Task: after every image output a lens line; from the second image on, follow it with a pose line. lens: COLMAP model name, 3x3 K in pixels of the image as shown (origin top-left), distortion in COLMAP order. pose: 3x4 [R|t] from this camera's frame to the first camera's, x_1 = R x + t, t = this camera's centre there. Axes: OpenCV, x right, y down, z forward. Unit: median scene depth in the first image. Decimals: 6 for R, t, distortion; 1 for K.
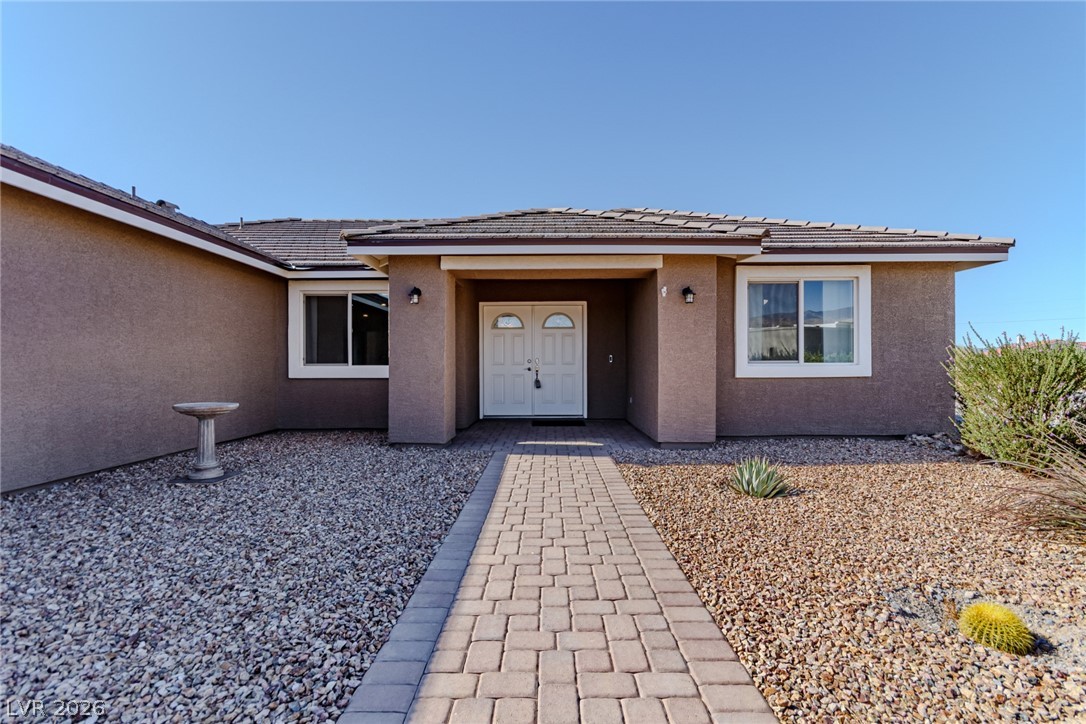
lens RADIAL K [[504.4, 0, 548.4], [0, 504.4, 362.0], [0, 0, 1]] dist [-0.003509, 0.000008]
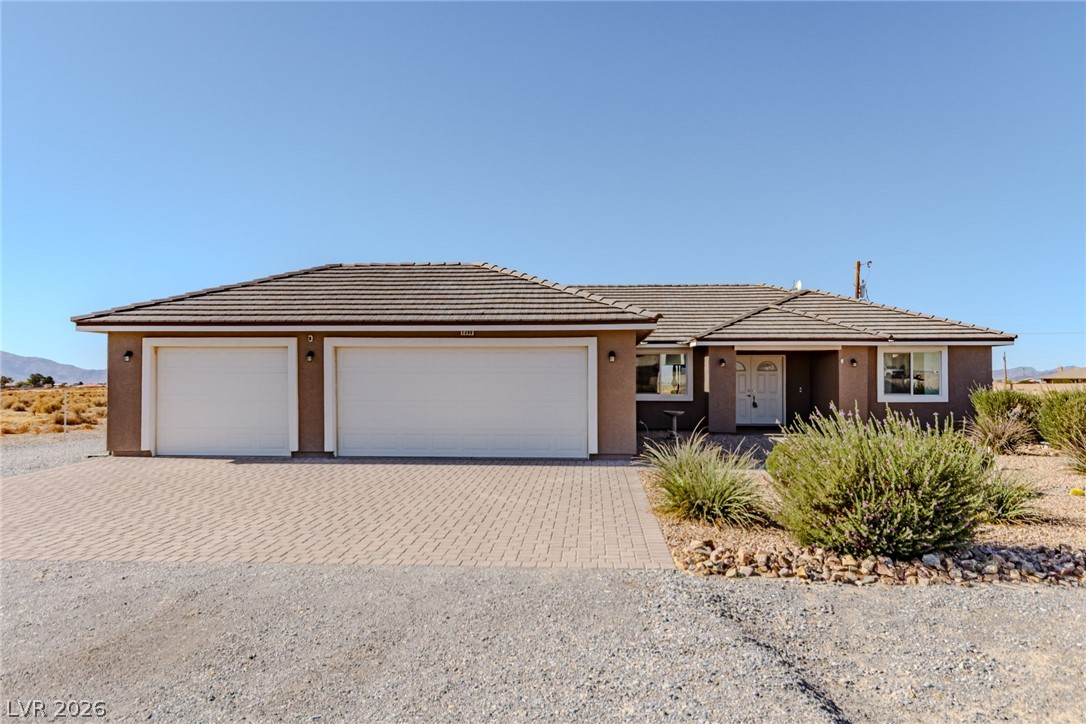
lens RADIAL K [[800.3, 0, 541.9], [0, 800.3, 359.3], [0, 0, 1]] dist [0.002978, -0.001107]
pose [[0.998450, 0.001509, -0.055639, -0.798910], [-0.002500, 0.999839, -0.017763, -0.080747], [0.055603, 0.017875, 0.998293, -2.299127]]
